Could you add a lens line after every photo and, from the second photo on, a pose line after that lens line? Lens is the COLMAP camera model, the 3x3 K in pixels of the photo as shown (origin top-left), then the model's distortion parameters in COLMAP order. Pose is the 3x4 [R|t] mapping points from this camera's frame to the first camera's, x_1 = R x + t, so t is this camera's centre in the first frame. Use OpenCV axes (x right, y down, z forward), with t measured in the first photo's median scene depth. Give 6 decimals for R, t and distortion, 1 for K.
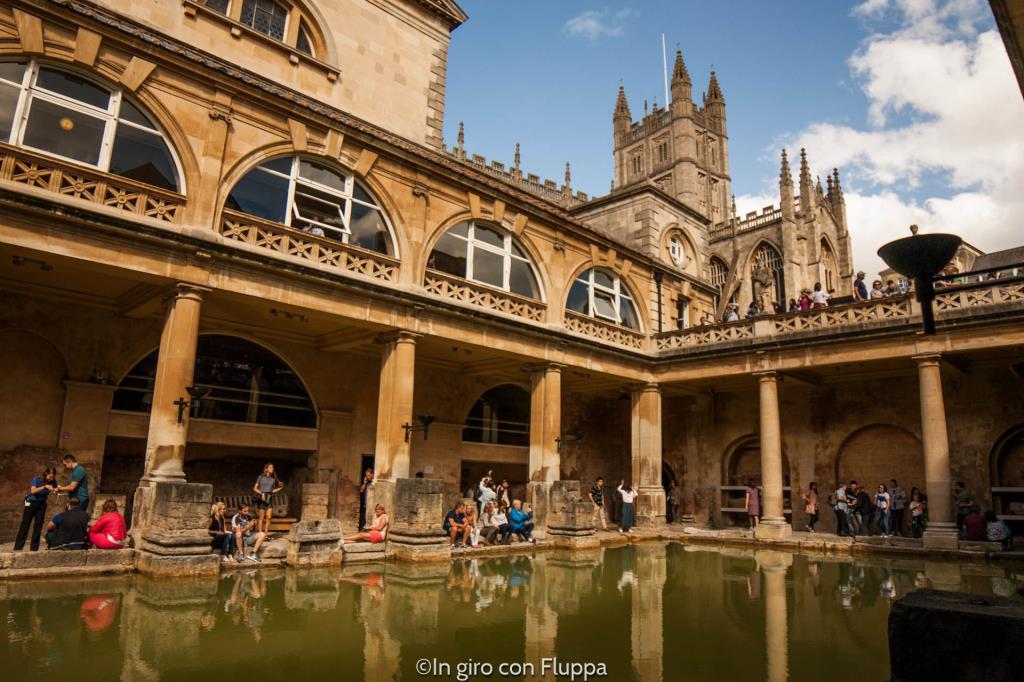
lens RADIAL K [[672.0, 0, 514.5], [0, 672.0, 336.1], [0, 0, 1]] dist [-0.124649, 0.056420]
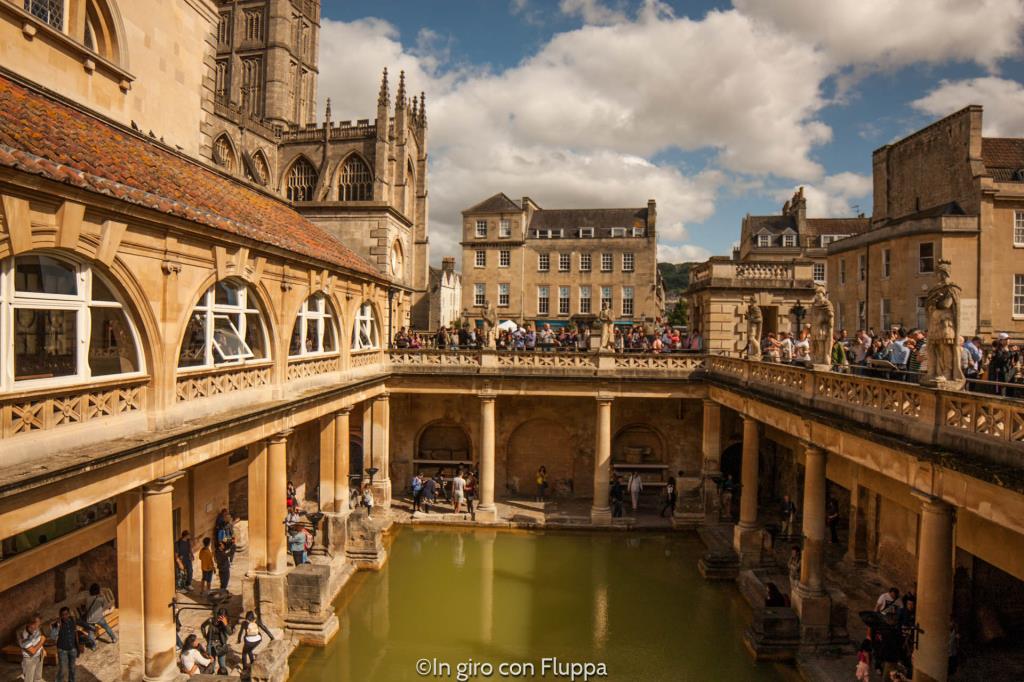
lens RADIAL K [[672.0, 0, 514.5], [0, 672.0, 336.1], [0, 0, 1]] dist [-0.124649, 0.056420]
pose [[0.747285, -0.019637, 0.664214, -0.365987], [-0.138694, 0.972940, 0.184804, -0.251358], [-0.649869, -0.230224, 0.724339, 0.042964]]
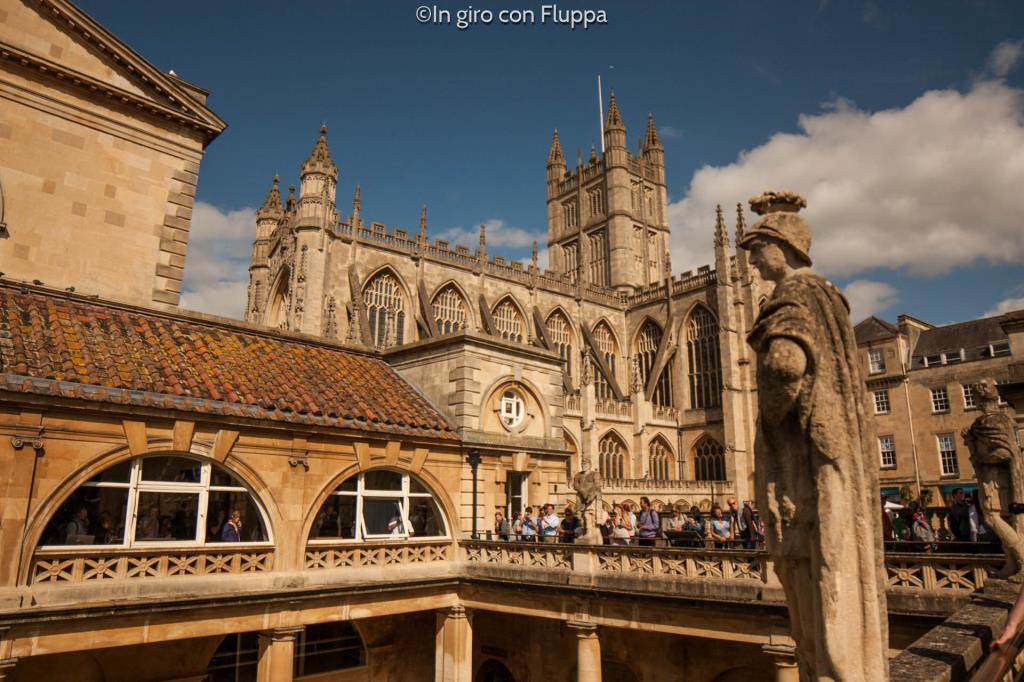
lens RADIAL K [[672.0, 0, 514.5], [0, 672.0, 336.1], [0, 0, 1]] dist [-0.124649, 0.056420]
pose [[0.999186, -0.016594, 0.036767, 0.232840], [0.017857, 0.999252, -0.034299, -0.199342], [-0.036171, 0.034927, 0.998735, 0.220061]]
